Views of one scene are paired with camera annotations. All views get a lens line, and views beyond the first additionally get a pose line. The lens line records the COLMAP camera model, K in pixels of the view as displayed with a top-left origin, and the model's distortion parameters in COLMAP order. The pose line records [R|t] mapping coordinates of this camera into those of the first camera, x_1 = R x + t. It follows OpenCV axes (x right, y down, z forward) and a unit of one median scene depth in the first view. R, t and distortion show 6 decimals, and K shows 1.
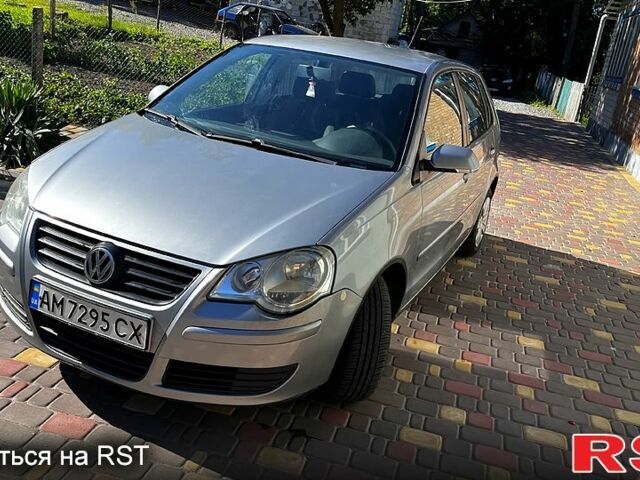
lens RADIAL K [[649.5, 0, 321.3], [0, 649.5, 242.6], [0, 0, 1]] dist [0.036843, 0.000000]
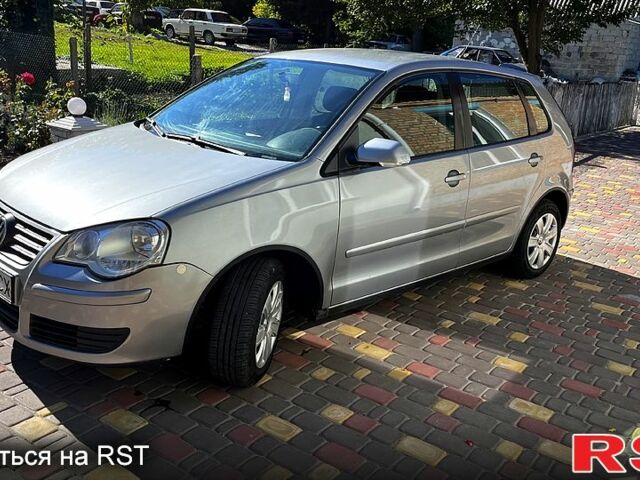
lens RADIAL K [[649.5, 0, 323.1], [0, 649.5, 239.4], [0, 0, 1]] dist [0.036843, 0.000000]
pose [[0.926820, 0.033124, -0.374041, 0.527042], [-0.061477, 0.996047, -0.064124, 0.072446], [0.370438, 0.082426, 0.925193, 0.092607]]
